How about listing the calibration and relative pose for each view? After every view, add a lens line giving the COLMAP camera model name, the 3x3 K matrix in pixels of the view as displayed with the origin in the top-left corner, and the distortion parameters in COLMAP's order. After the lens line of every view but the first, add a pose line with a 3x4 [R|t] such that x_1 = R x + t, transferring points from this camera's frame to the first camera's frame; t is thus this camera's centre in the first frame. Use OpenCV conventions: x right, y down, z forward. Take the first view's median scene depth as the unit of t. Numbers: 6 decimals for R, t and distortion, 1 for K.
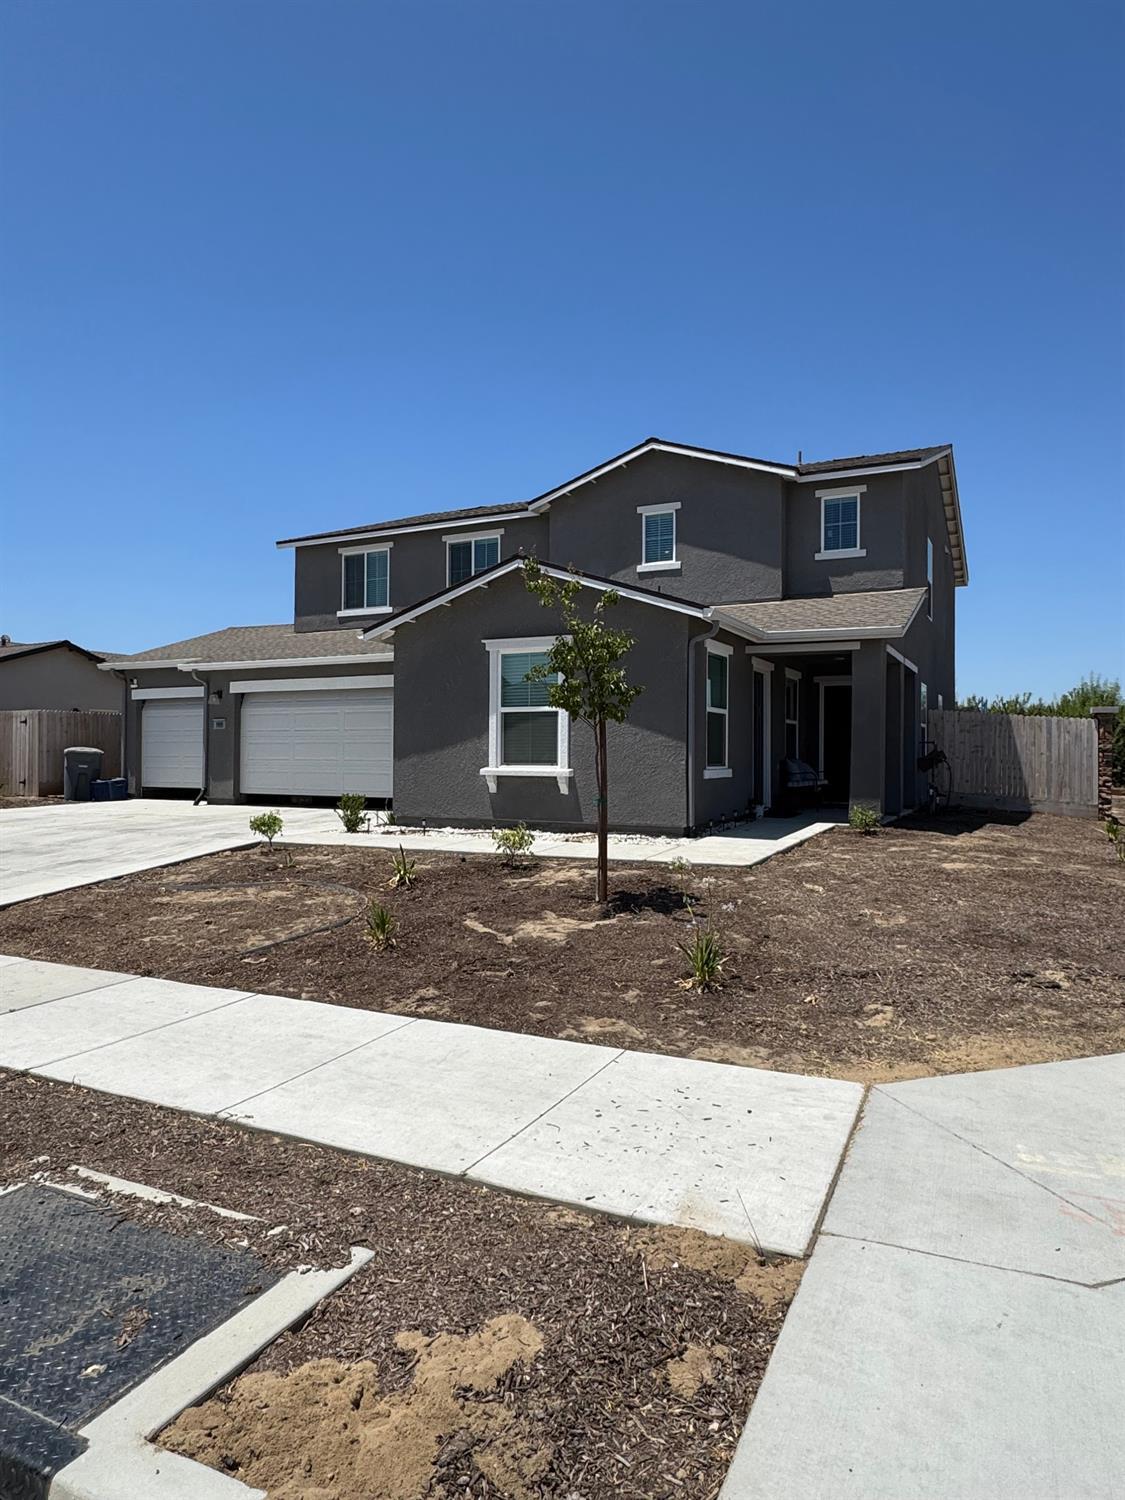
lens RADIAL K [[934.9, 0, 567.1], [0, 934.9, 747.9], [0, 0, 1]] dist [0.000299, 0.000765]
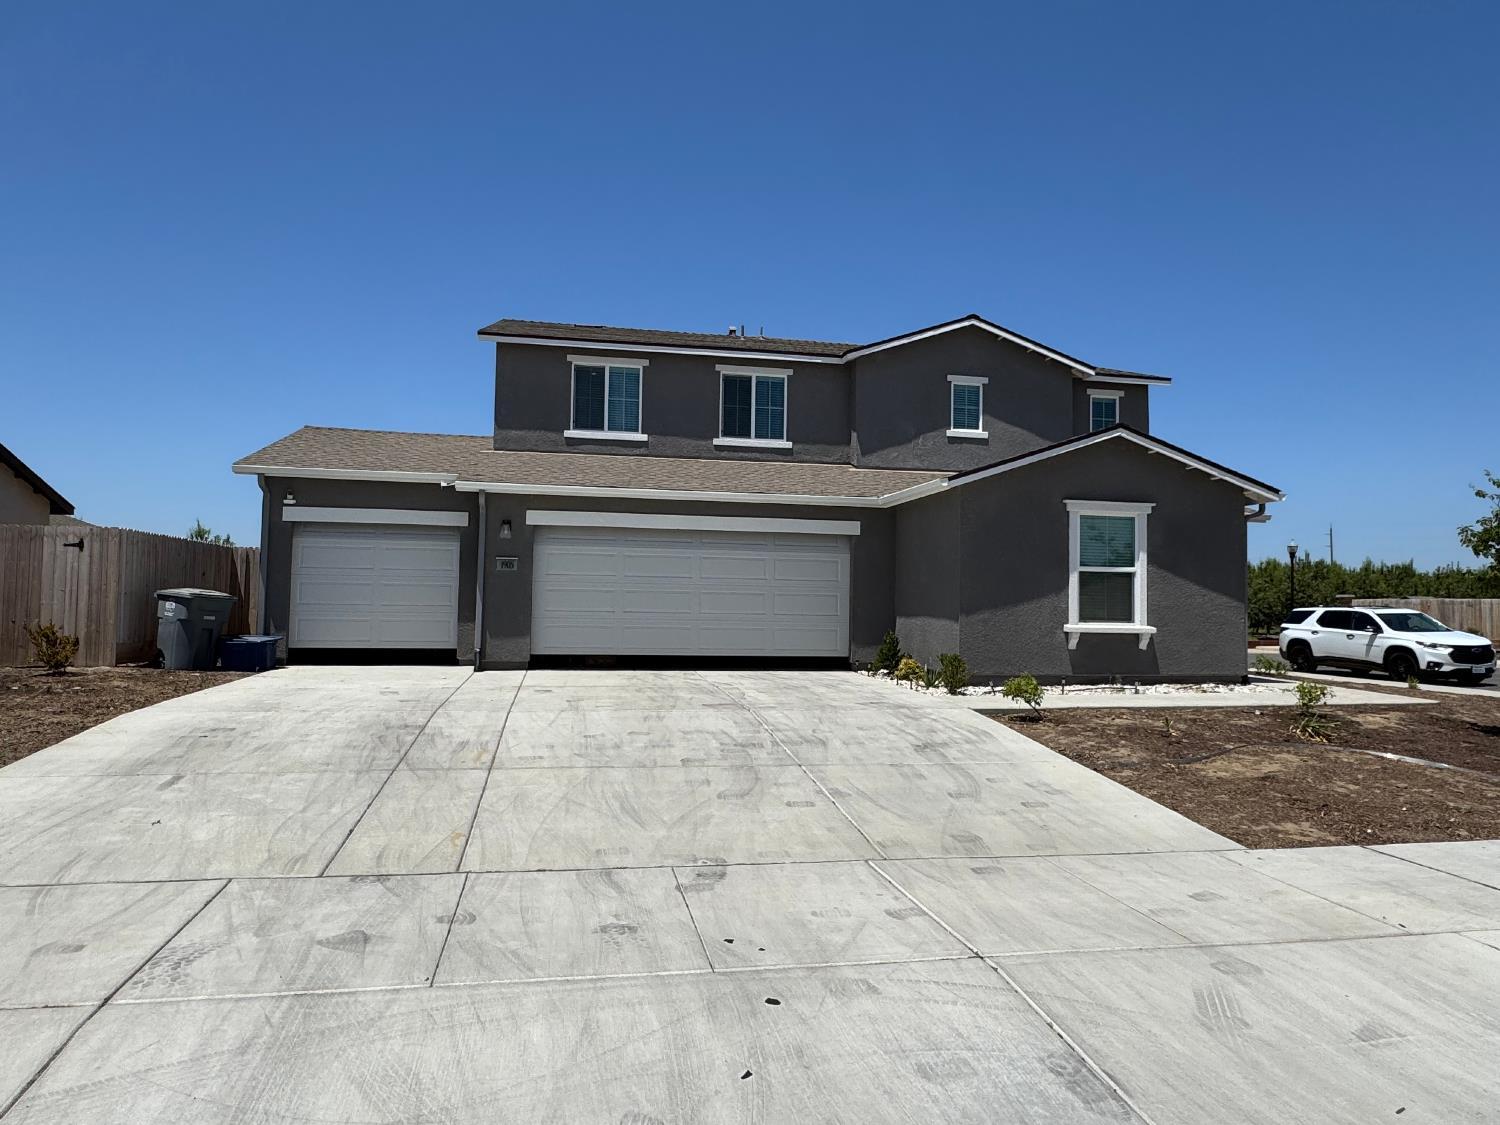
lens RADIAL K [[934.9, 0, 750.6], [0, 934.9, 562.1], [0, 0, 1]] dist [0.000299, 0.000765]
pose [[0.793831, 0.037100, 0.607006, -0.756212], [-0.017519, 0.999118, -0.038155, -0.001465], [-0.607887, 0.019654, 0.793781, 0.307722]]
